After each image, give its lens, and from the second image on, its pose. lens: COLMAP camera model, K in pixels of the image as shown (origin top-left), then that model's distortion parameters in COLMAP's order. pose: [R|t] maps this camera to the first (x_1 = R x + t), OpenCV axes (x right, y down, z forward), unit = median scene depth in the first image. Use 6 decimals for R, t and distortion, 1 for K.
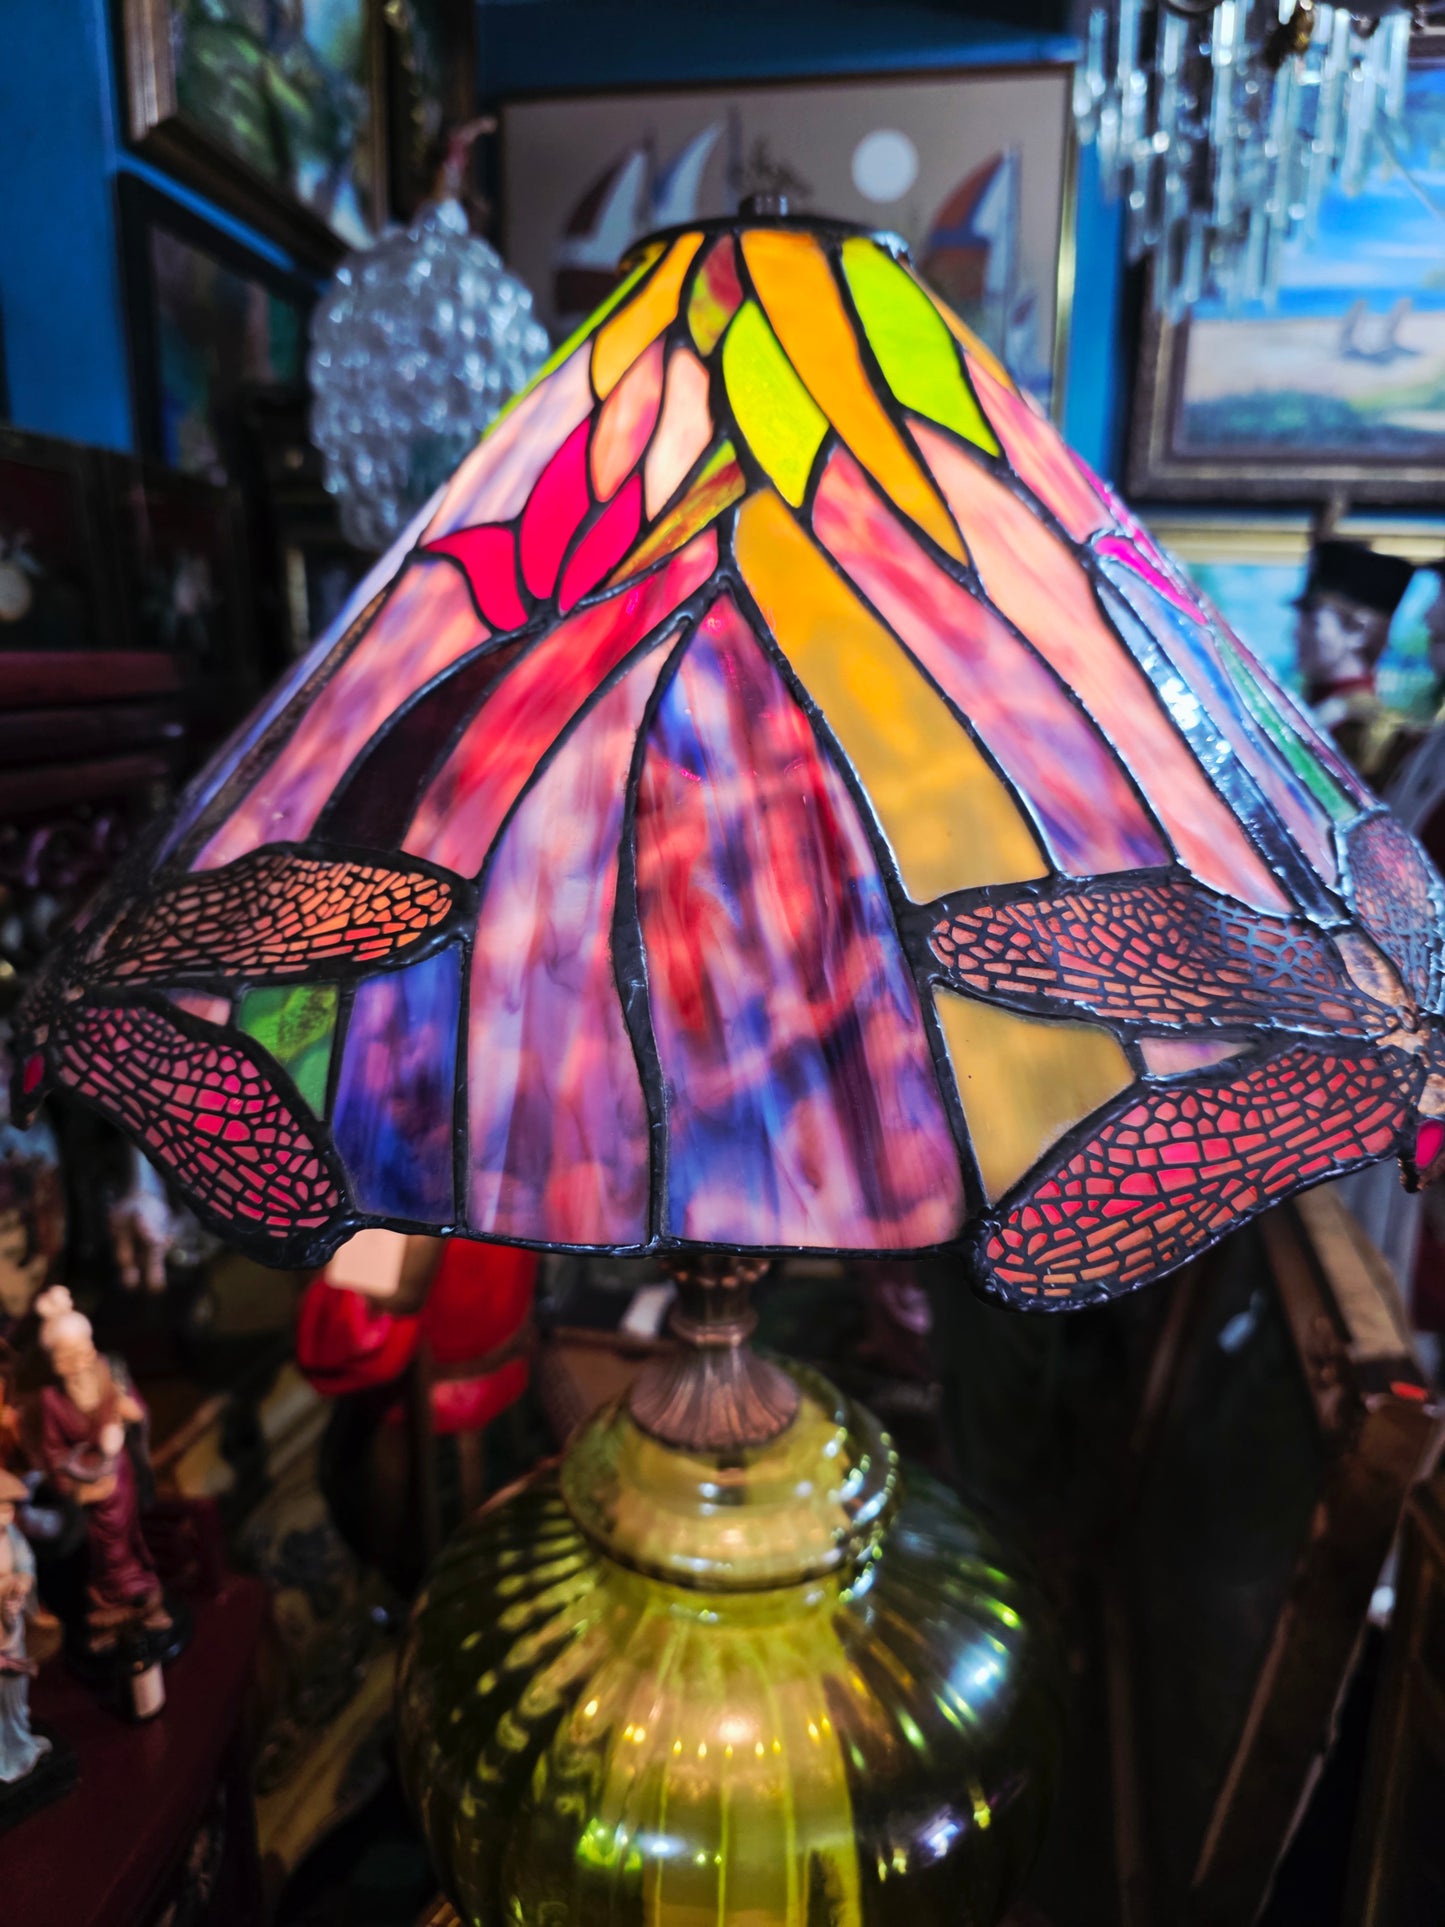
lens RADIAL K [[1337.6, 0, 709.2], [0, 1337.6, 964.3], [0, 0, 1]] dist [0.028283, -0.038530]
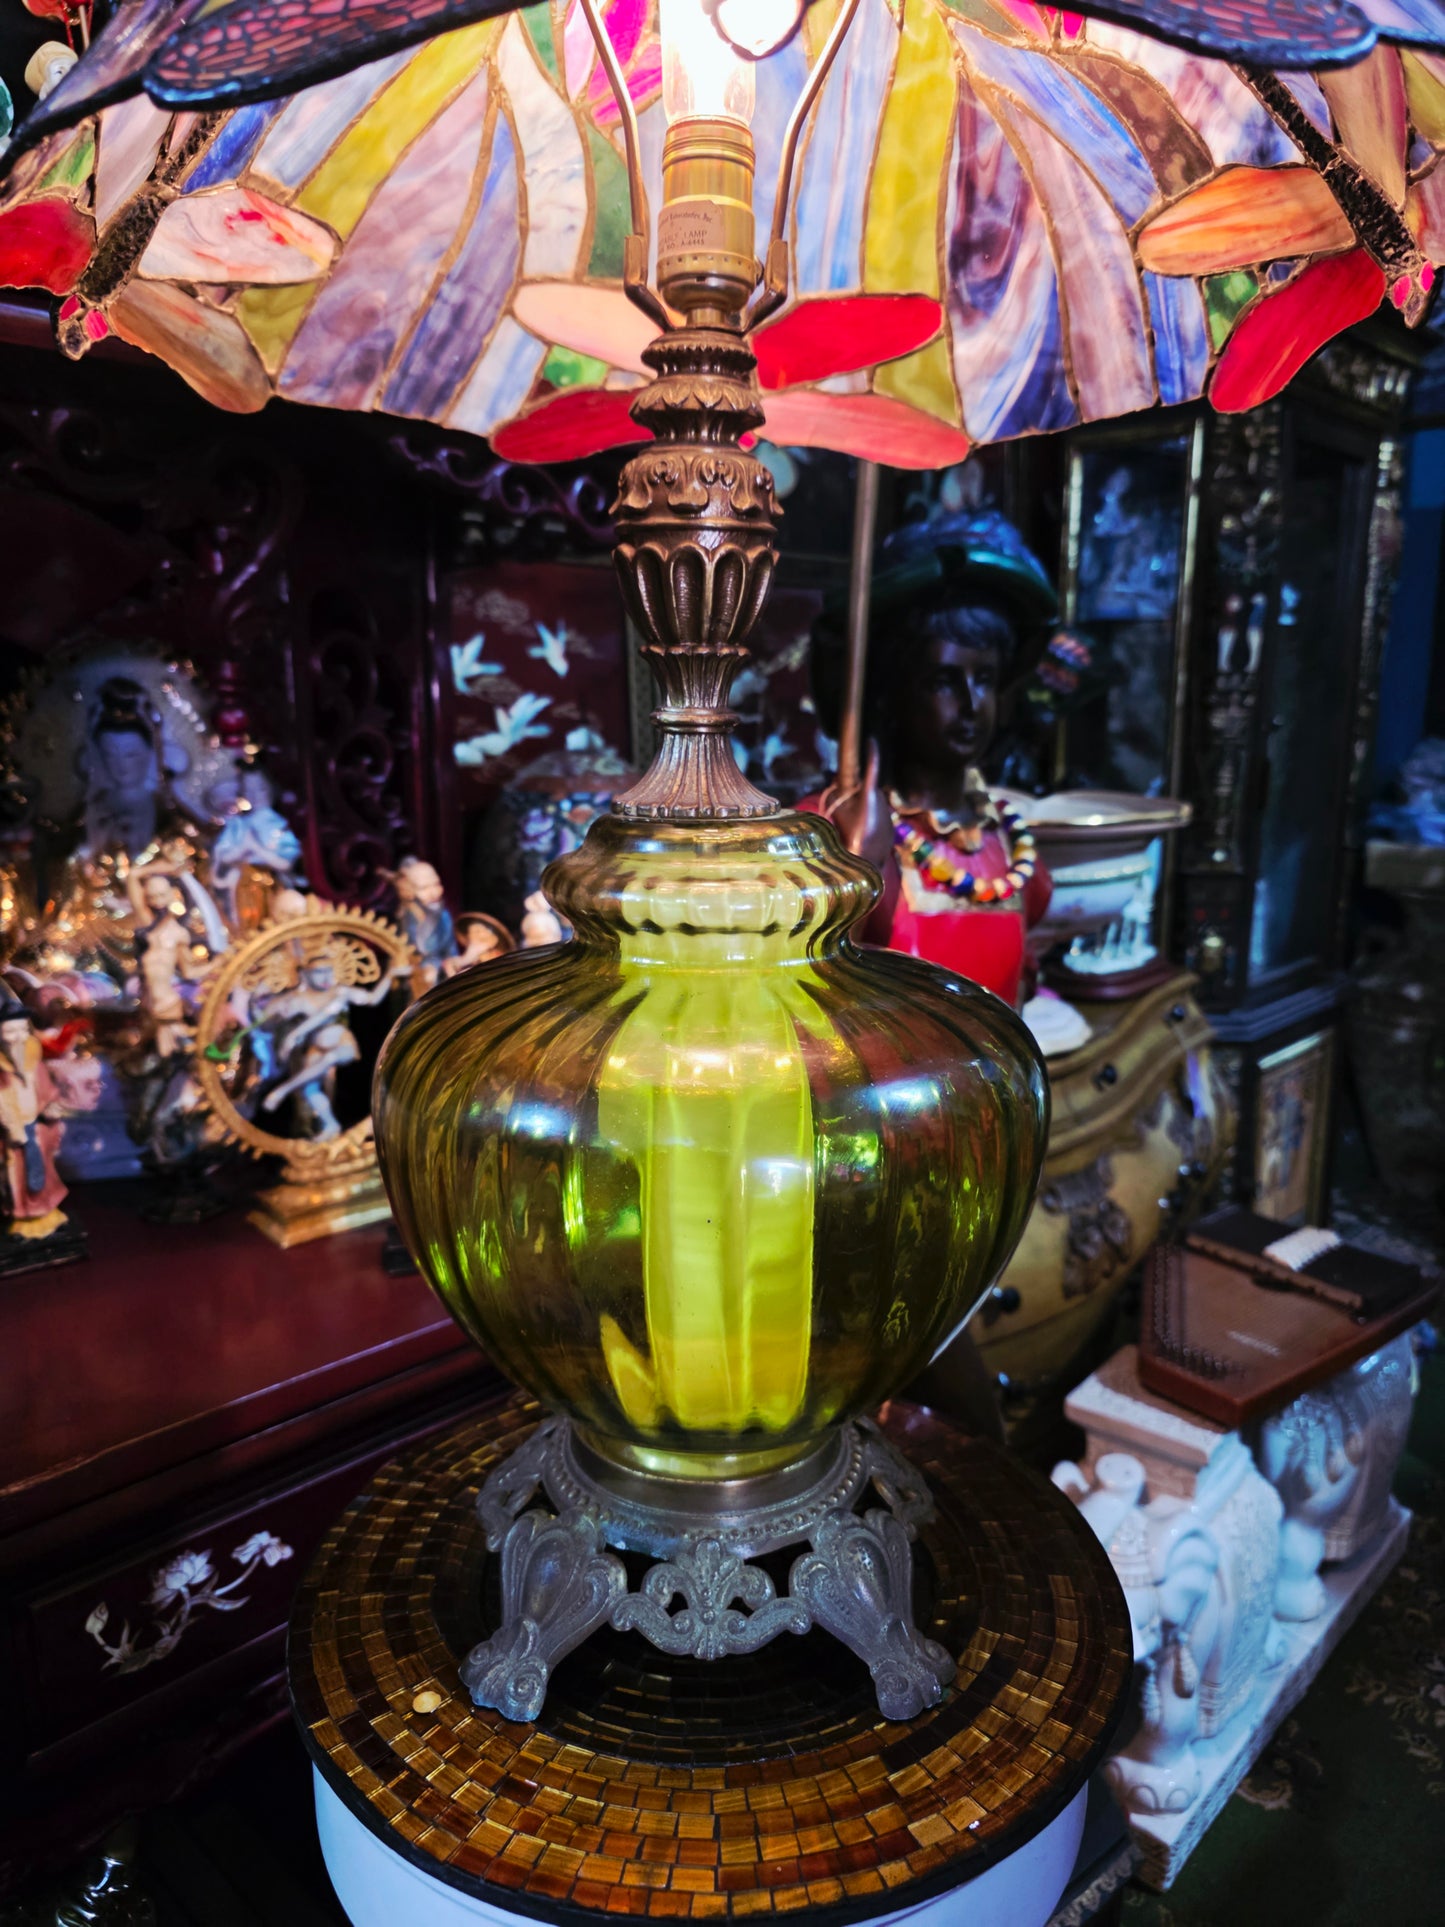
lens RADIAL K [[1310.4, 0, 701.9], [0, 1310.4, 956.2], [0, 0, 1]] dist [0.022020, -0.022673]
pose [[0.782138, 0.122791, -0.610886, 1.110612], [-0.135819, 0.990414, 0.025184, 0.730834], [0.608122, 0.063273, 0.791318, 0.396207]]
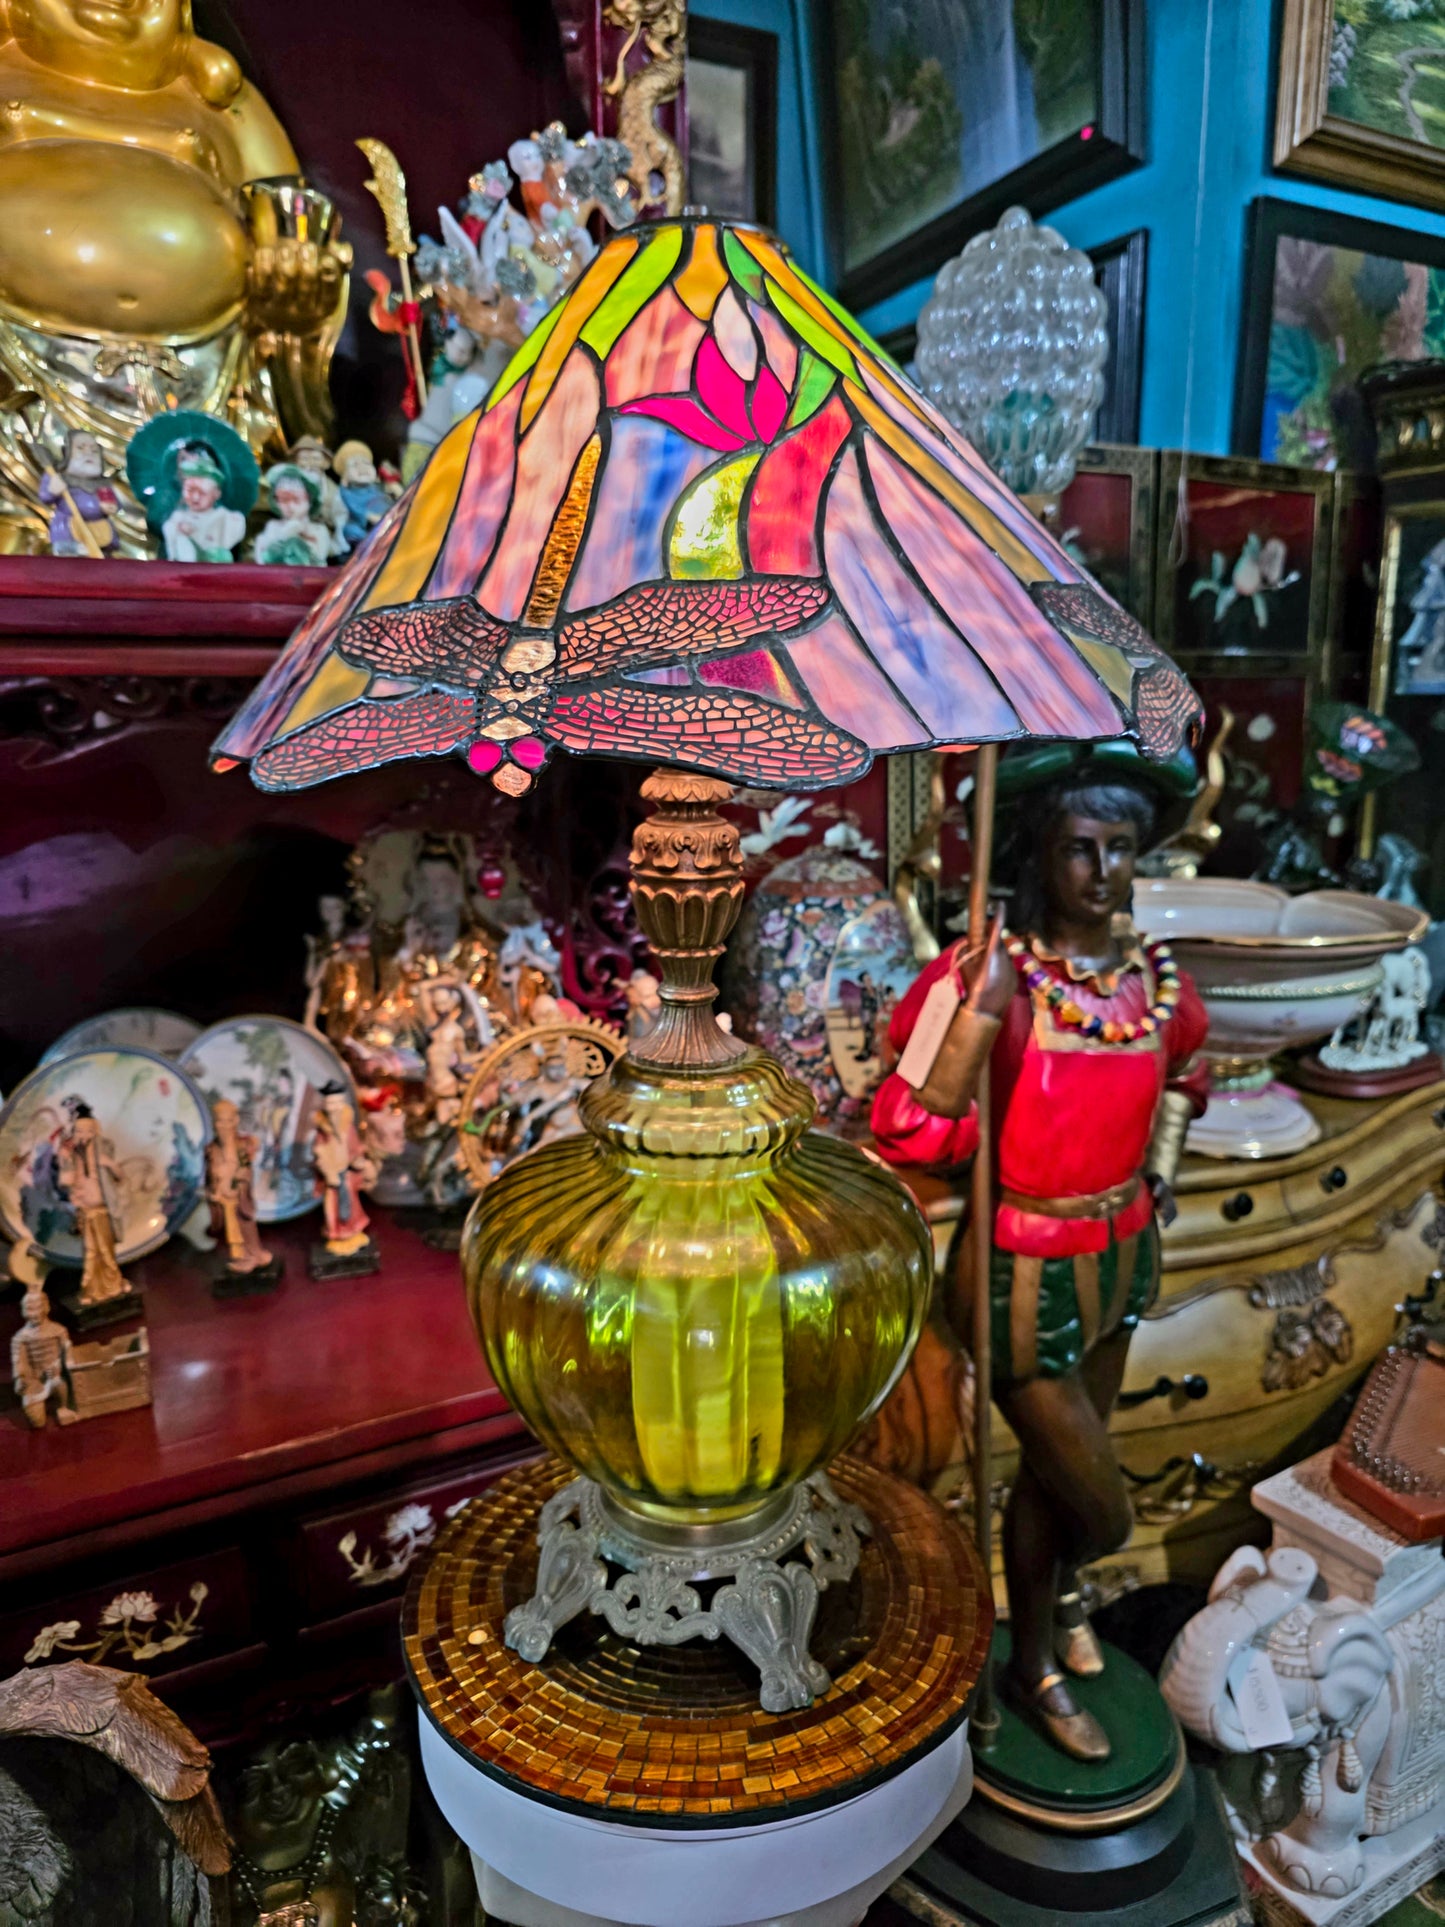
lens RADIAL K [[1300.5, 0, 721.7], [0, 1300.5, 976.6], [0, 0, 1]] dist [0.036002, -0.036291]
pose [[0.581209, 0.170154, -0.795766, 1.997671], [-0.170997, 0.981598, 0.084997, 0.213520], [0.795586, 0.086672, 0.599609, 0.315869]]
